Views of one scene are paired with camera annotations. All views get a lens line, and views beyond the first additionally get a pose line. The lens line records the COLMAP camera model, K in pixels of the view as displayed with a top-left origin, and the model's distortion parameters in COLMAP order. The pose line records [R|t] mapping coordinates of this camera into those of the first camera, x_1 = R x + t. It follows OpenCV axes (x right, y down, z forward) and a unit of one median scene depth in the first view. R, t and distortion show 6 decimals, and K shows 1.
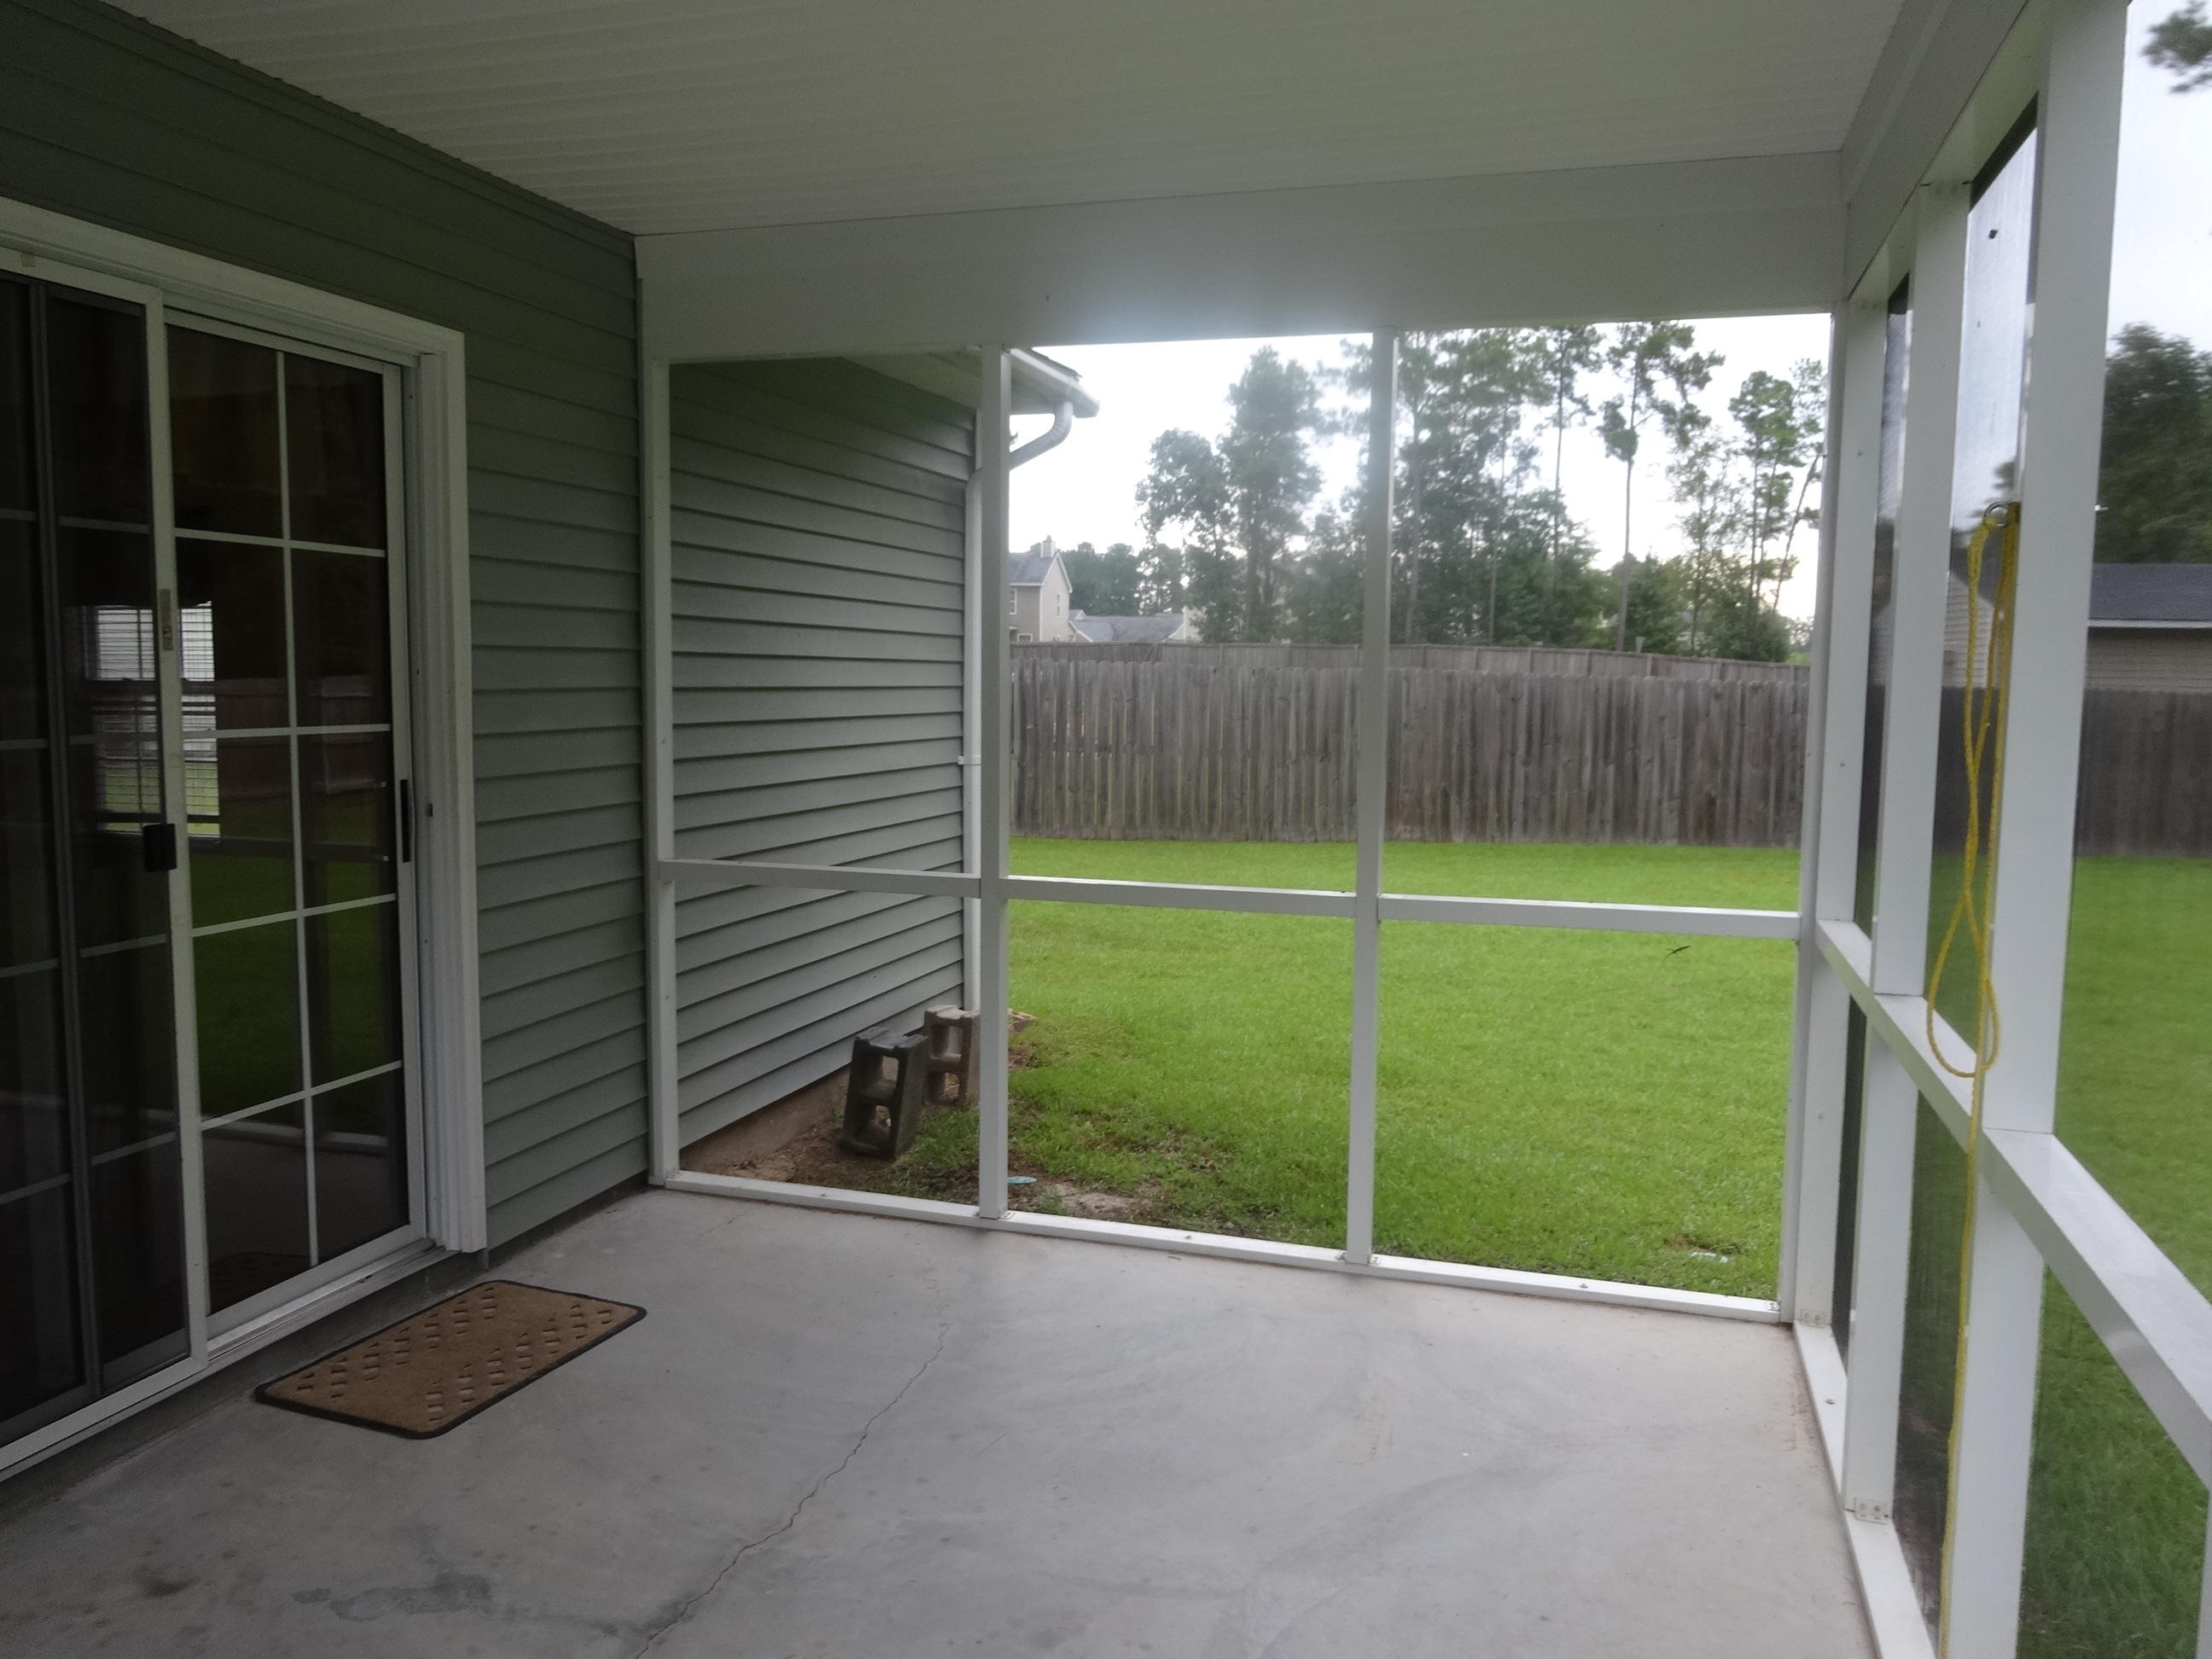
lens RADIAL K [[1648.1, 0, 1116.1], [0, 1648.1, 822.5], [0, 0, 1]] dist [0.003445, -0.002482]
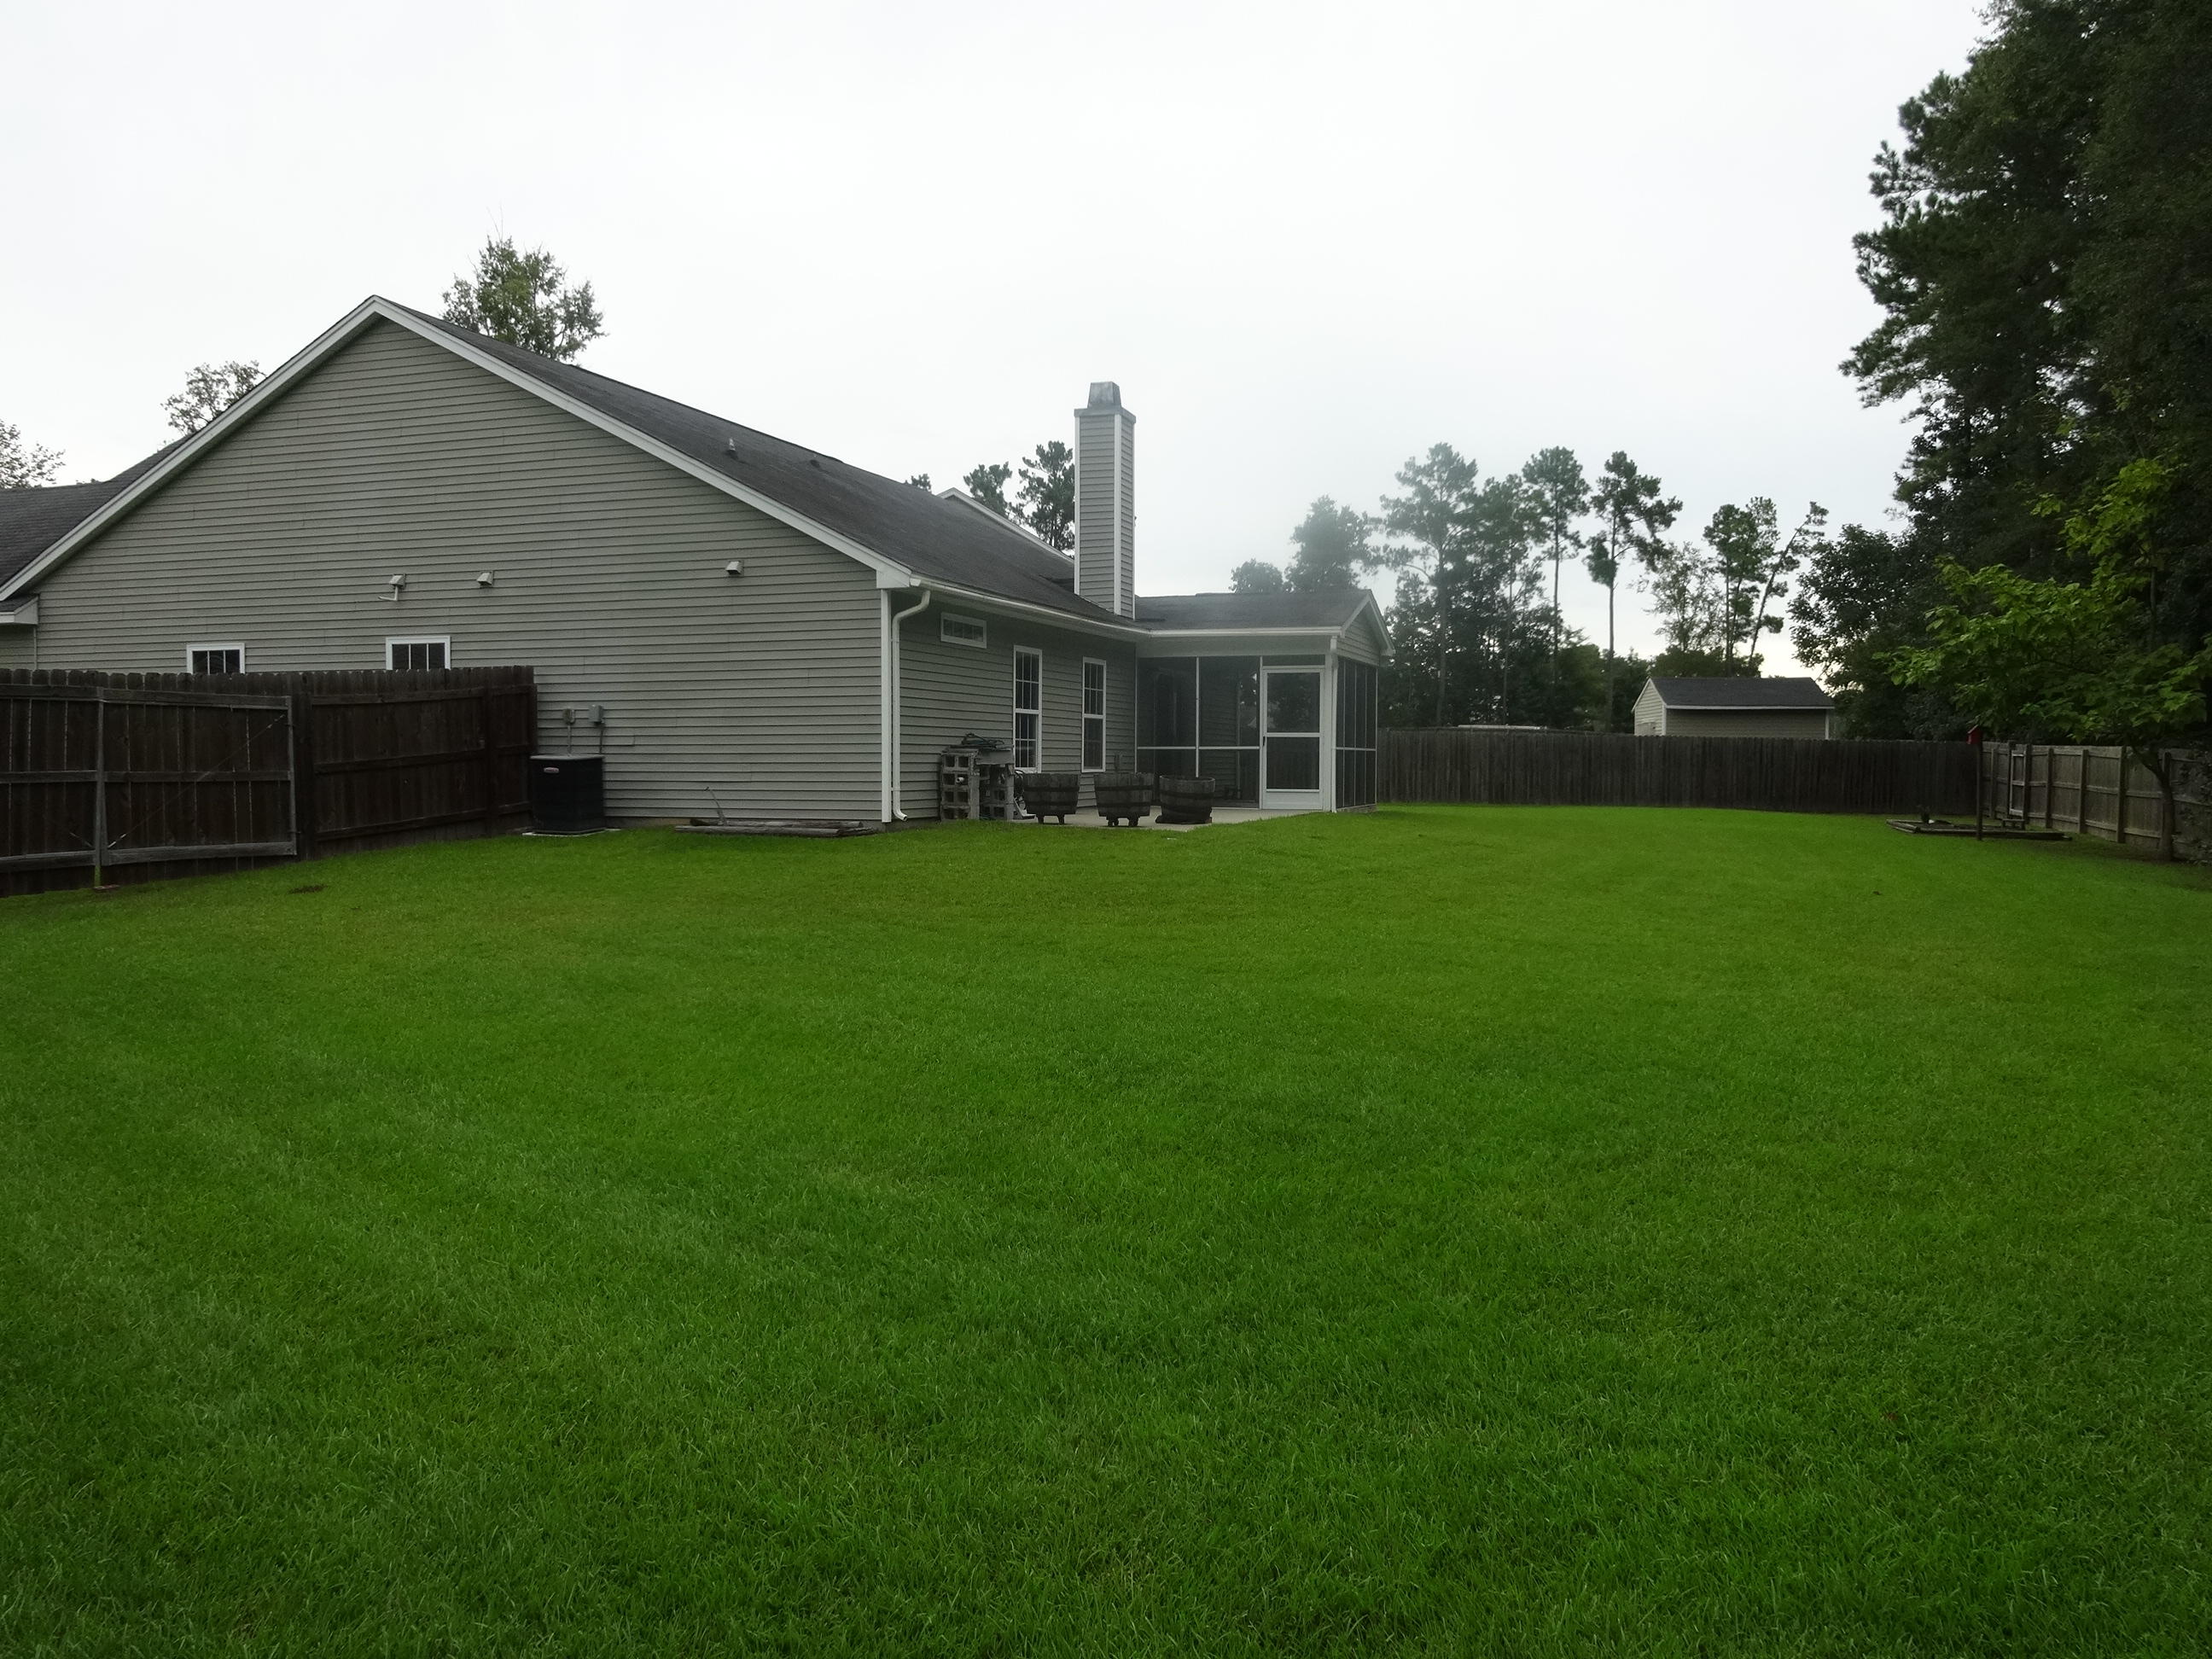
lens RADIAL K [[1648.1, 0, 1116.1], [0, 1648.1, 822.5], [0, 0, 1]] dist [0.003445, -0.002482]
pose [[0.999036, -0.008724, -0.043026, -0.017197], [0.006278, 0.998374, -0.056663, 0.033695], [0.043450, 0.056338, 0.997466, -0.269428]]
